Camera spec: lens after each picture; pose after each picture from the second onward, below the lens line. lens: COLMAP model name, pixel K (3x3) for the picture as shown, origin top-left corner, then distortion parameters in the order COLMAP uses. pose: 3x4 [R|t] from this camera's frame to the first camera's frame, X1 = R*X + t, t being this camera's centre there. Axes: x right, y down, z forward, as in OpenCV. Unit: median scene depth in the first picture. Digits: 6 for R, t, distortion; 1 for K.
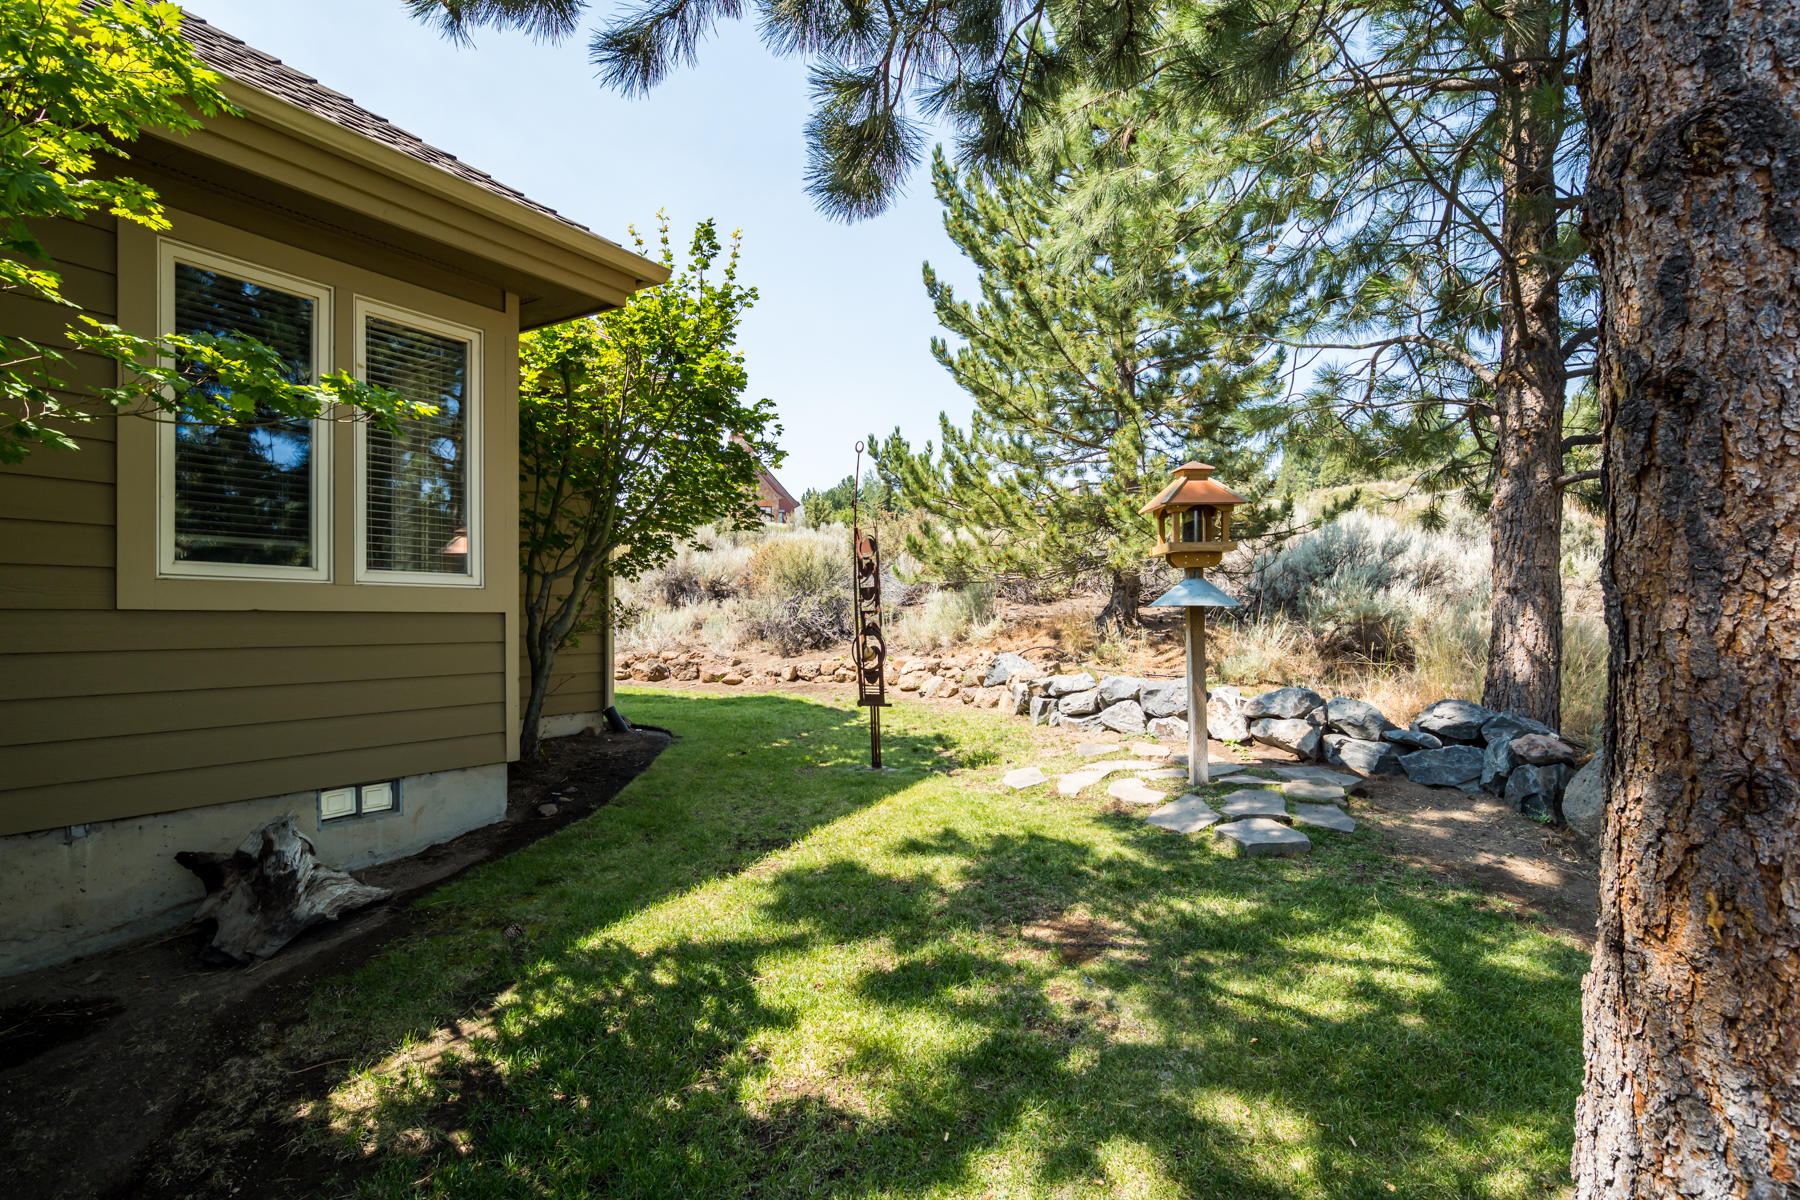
lens RADIAL K [[920.8, 0, 916.0], [0, 920.8, 608.1], [0, 0, 1]] dist [-0.005529, -0.000267]
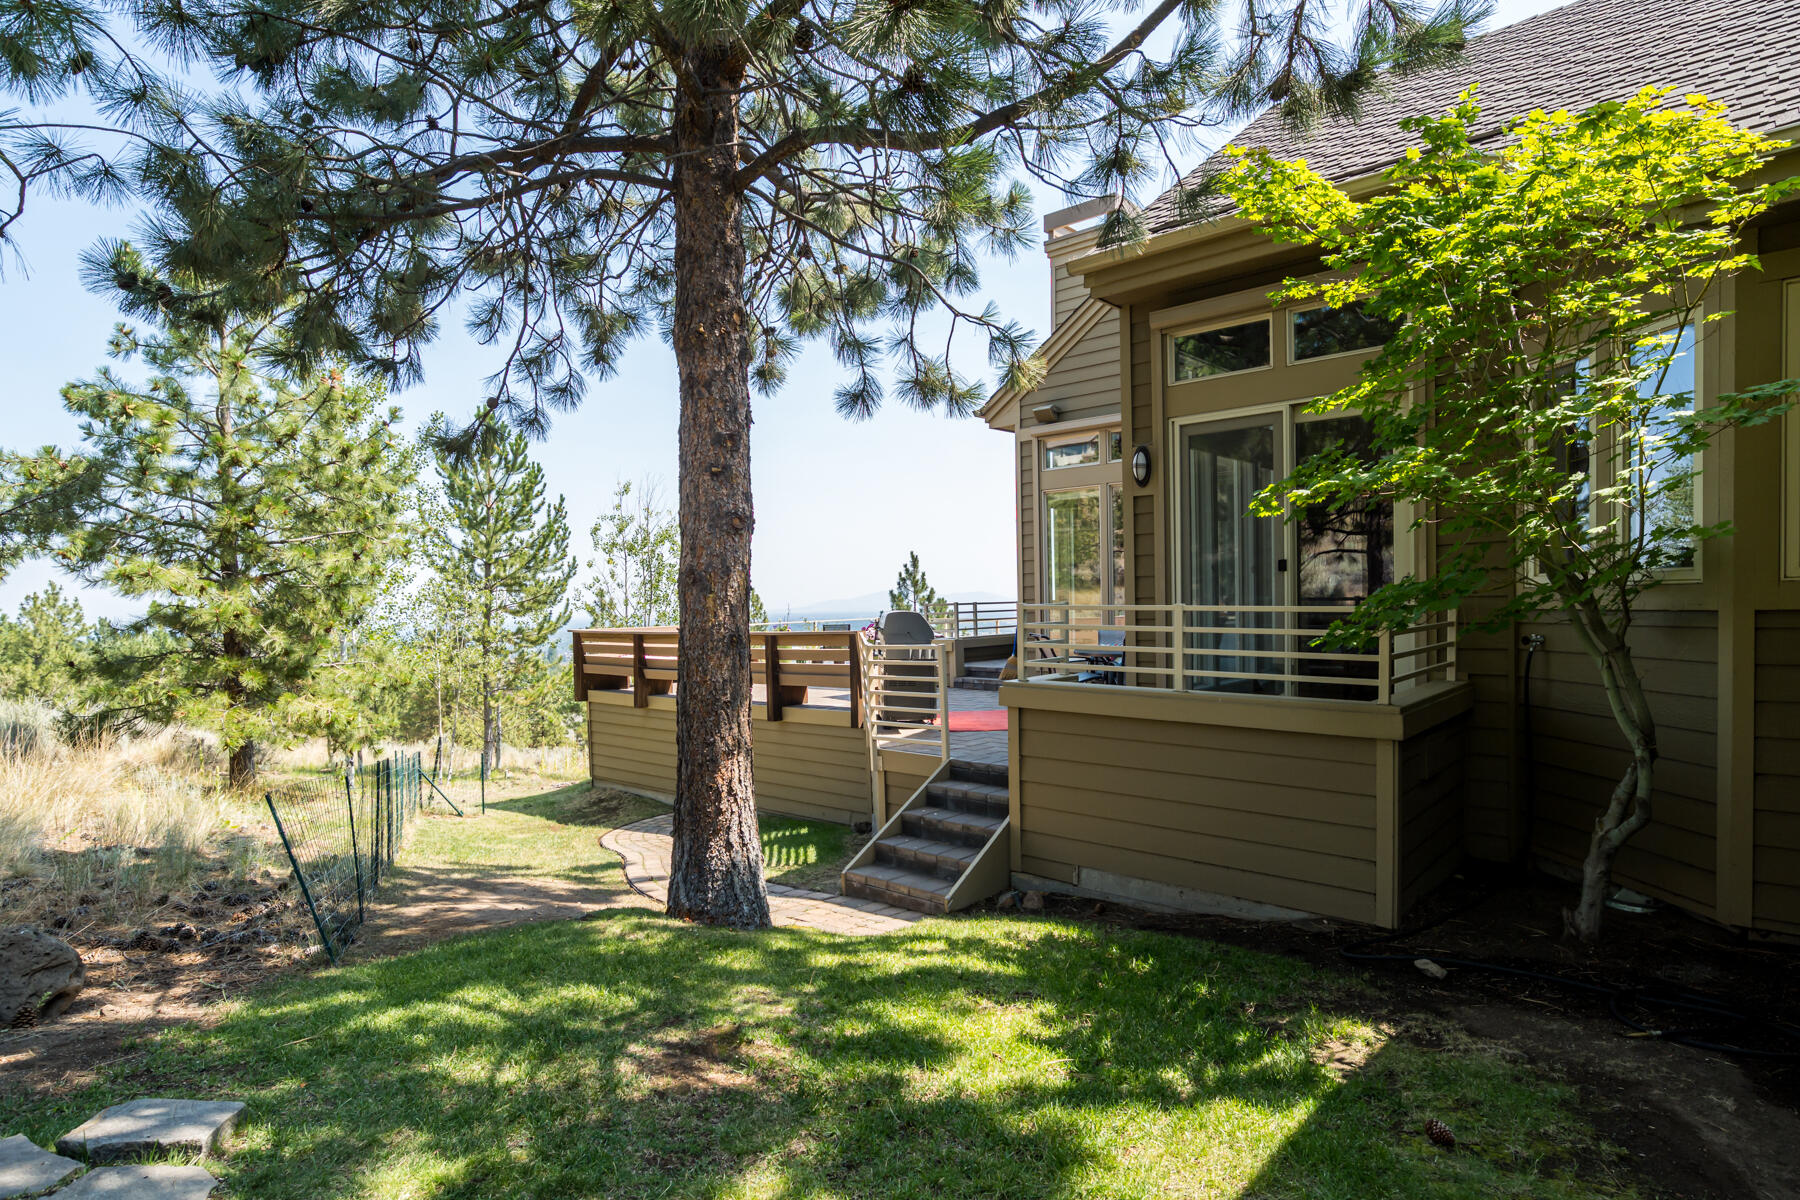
lens RADIAL K [[920.8, 0, 916.0], [0, 920.8, 608.1], [0, 0, 1]] dist [-0.005529, -0.000267]
pose [[-0.981029, 0.017114, 0.193106, -0.124471], [0.018892, 0.999794, 0.007374, -0.037183], [-0.192940, 0.010883, -0.981150, 1.136310]]
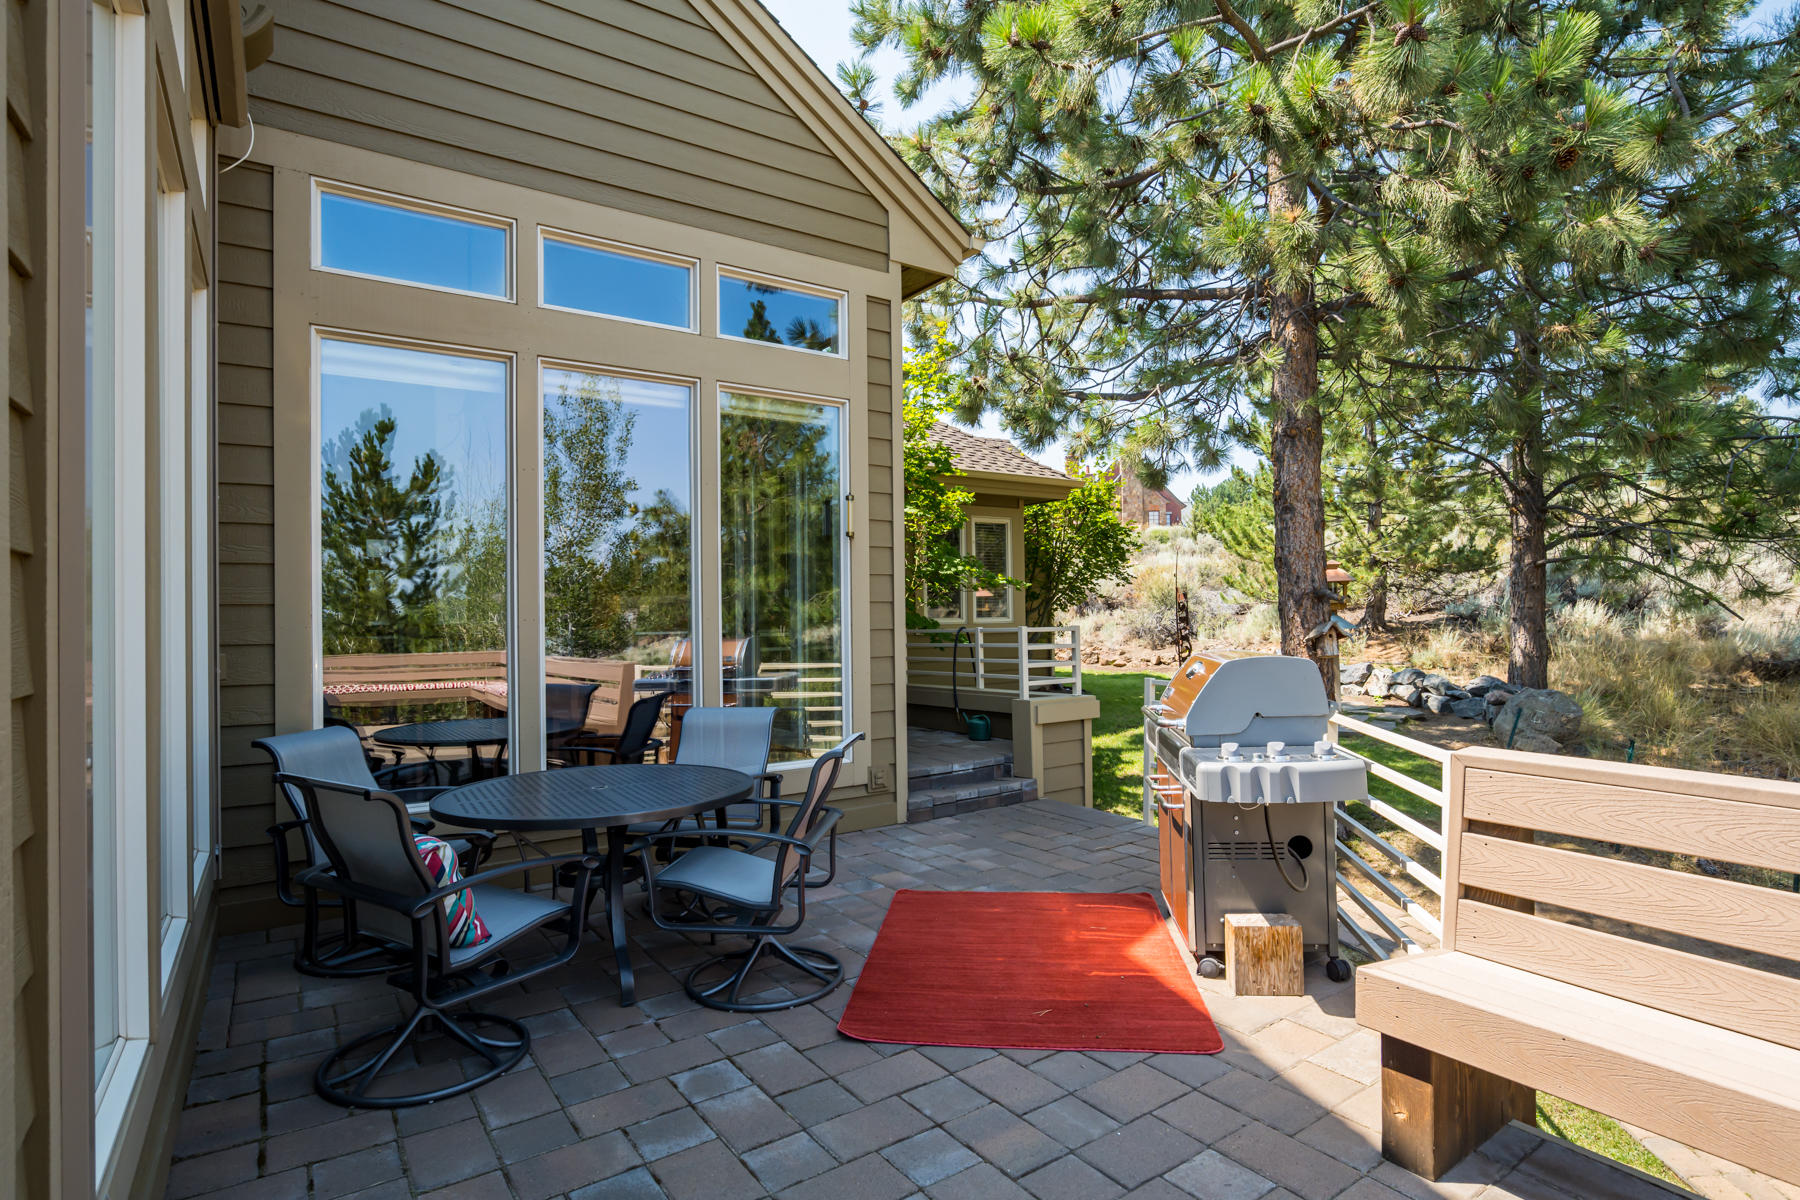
lens RADIAL K [[920.8, 0, 916.0], [0, 920.8, 608.1], [0, 0, 1]] dist [-0.005529, -0.000267]
pose [[0.911952, -0.013366, -0.410080, 0.275721], [0.017969, 0.999811, 0.007371, -0.075966], [0.409904, -0.014091, 0.912020, -1.229443]]
